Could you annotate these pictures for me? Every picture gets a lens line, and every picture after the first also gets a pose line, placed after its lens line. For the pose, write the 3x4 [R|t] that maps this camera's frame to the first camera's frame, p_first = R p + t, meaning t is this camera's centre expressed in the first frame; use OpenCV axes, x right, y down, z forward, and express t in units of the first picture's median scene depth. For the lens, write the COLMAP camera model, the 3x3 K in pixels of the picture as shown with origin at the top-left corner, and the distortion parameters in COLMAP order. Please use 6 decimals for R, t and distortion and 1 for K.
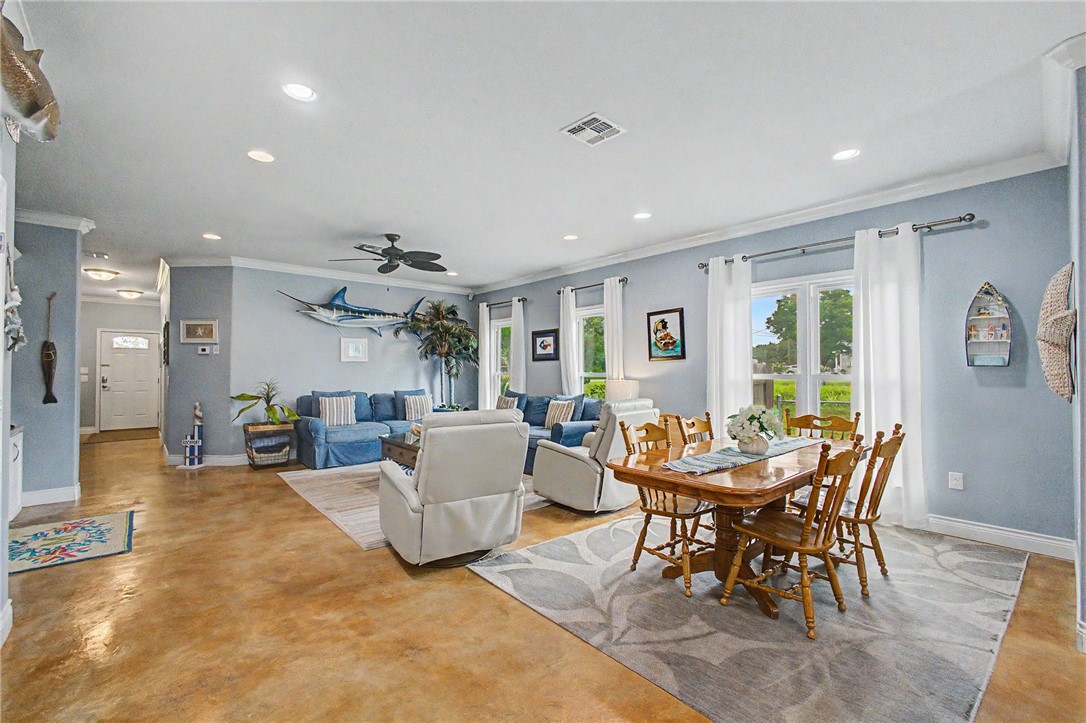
lens RADIAL K [[465.8, 0, 545.0], [0, 465.8, 359.9], [0, 0, 1]] dist [-0.014658, 0.006079]
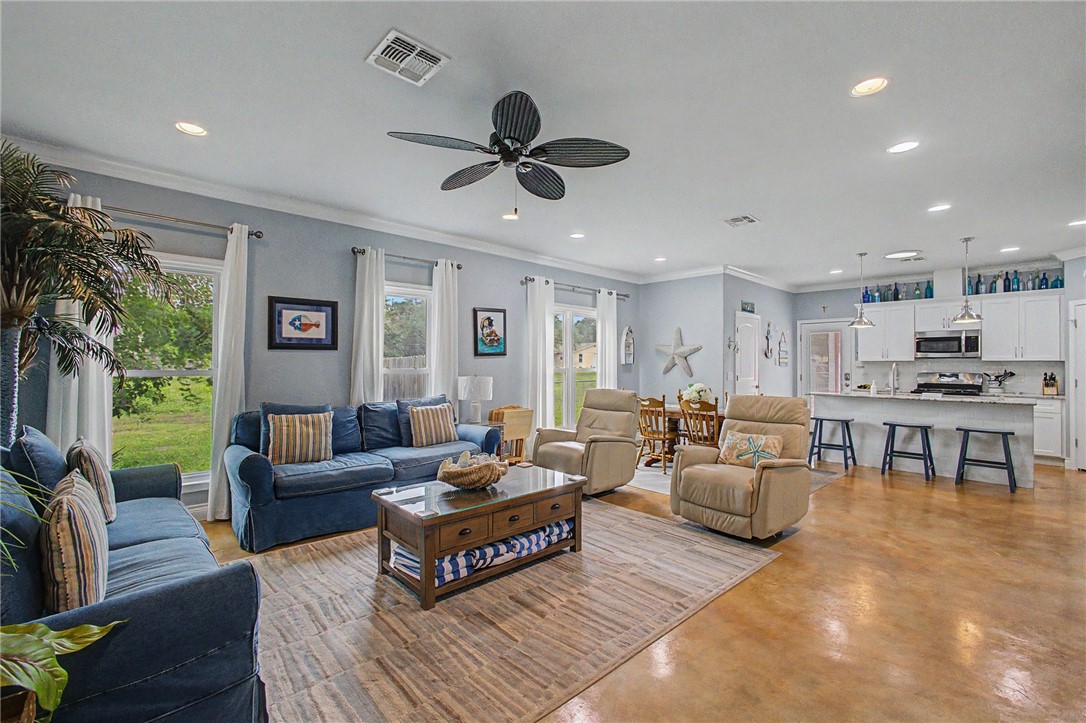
lens RADIAL K [[465.8, 0, 540.5], [0, 465.8, 357.7], [0, 0, 1]] dist [-0.014658, 0.006079]
pose [[-0.026960, 0.014911, 0.999525, -0.806604], [-0.025403, 0.999556, -0.015596, 0.018766], [-0.999314, -0.025811, -0.026569, 0.924371]]
